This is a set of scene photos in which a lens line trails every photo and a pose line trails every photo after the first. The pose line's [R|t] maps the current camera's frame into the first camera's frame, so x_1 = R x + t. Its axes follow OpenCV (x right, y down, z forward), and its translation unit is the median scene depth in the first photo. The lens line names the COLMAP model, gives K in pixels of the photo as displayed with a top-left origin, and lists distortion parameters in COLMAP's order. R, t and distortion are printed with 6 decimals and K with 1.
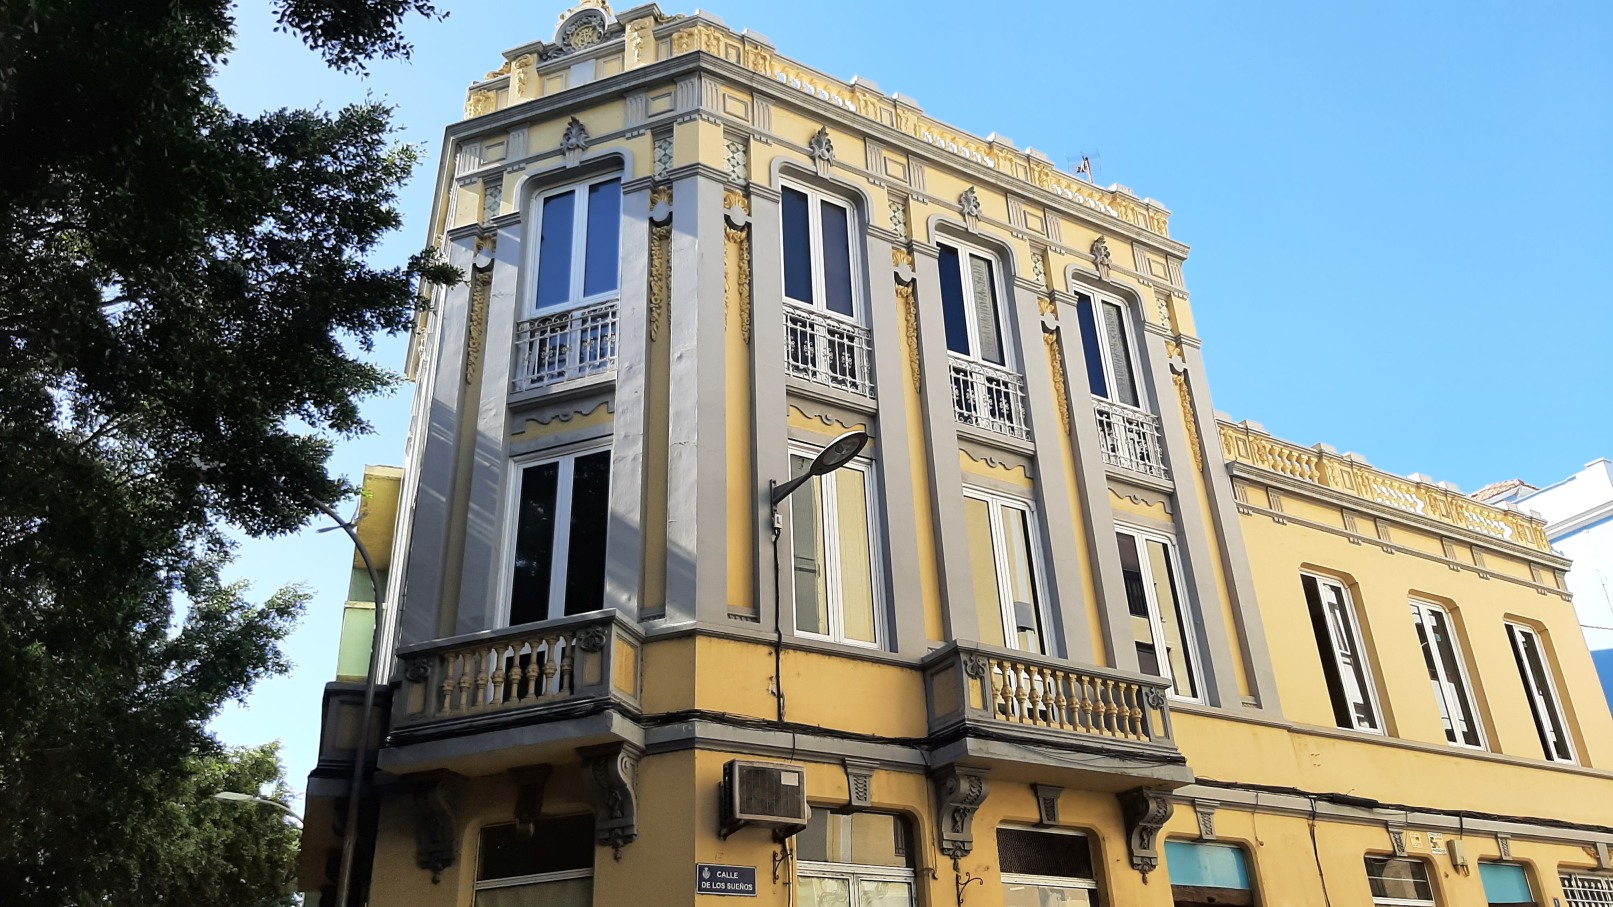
lens RADIAL K [[1233.4, 0, 806.5], [0, 1233.4, 453.5], [0, 0, 1]] dist [0.057384, -0.118728]
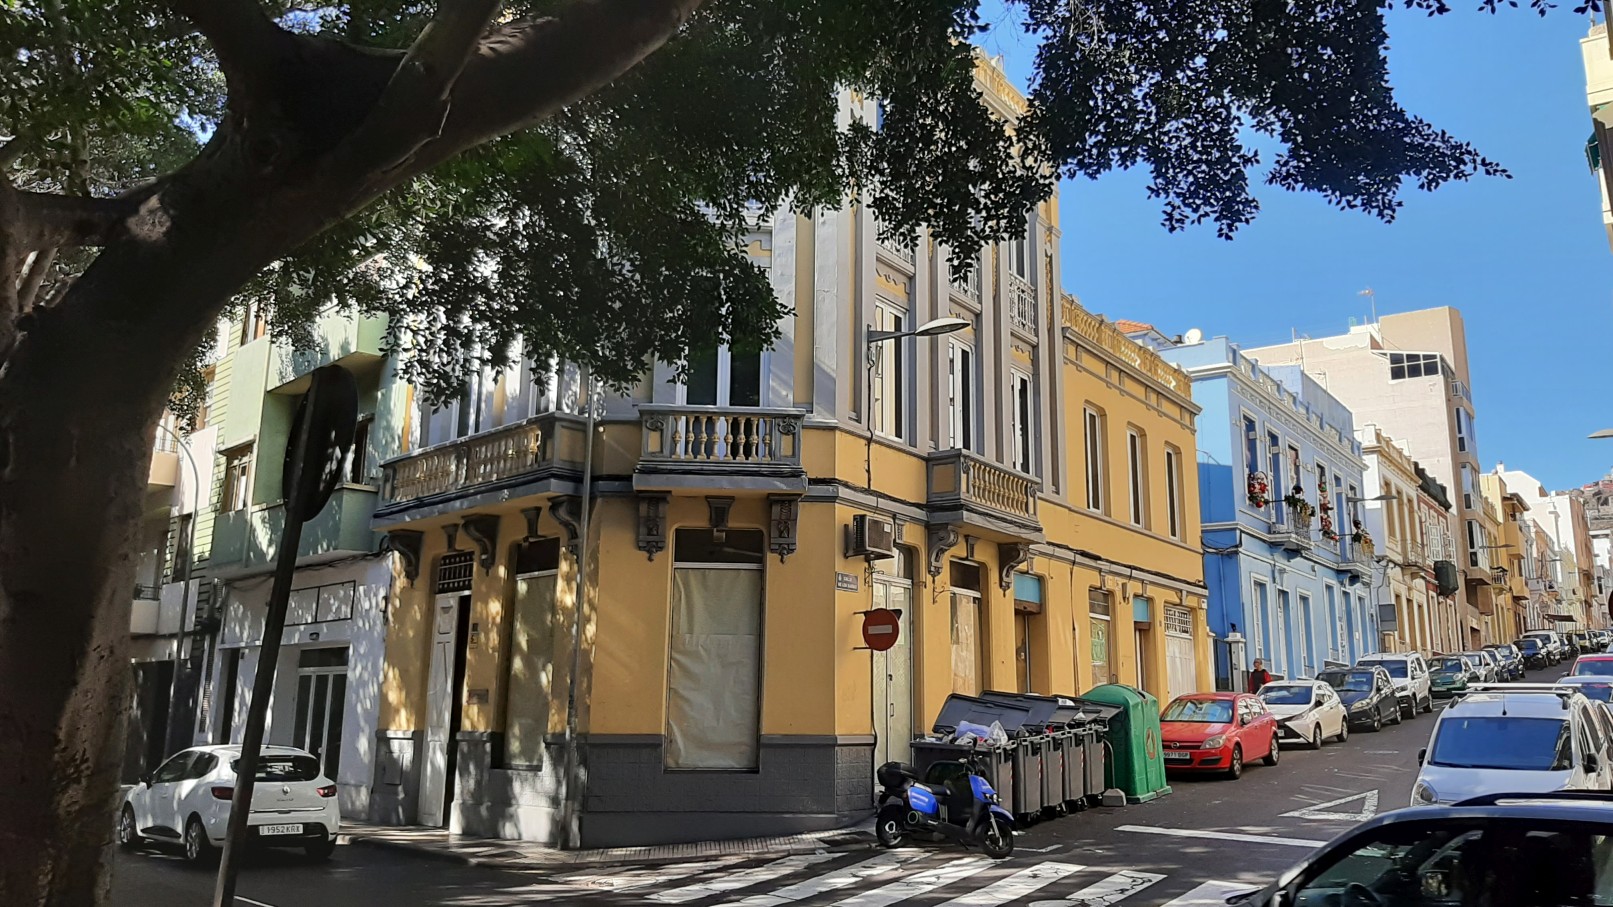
lens RADIAL K [[1233.4, 0, 806.5], [0, 1233.4, 453.5], [0, 0, 1]] dist [0.057384, -0.118728]
pose [[0.914611, 0.138590, 0.379841, -0.626121], [-0.238337, 0.943657, 0.229580, -0.151315], [-0.326622, -0.300507, 0.896110, -0.337445]]
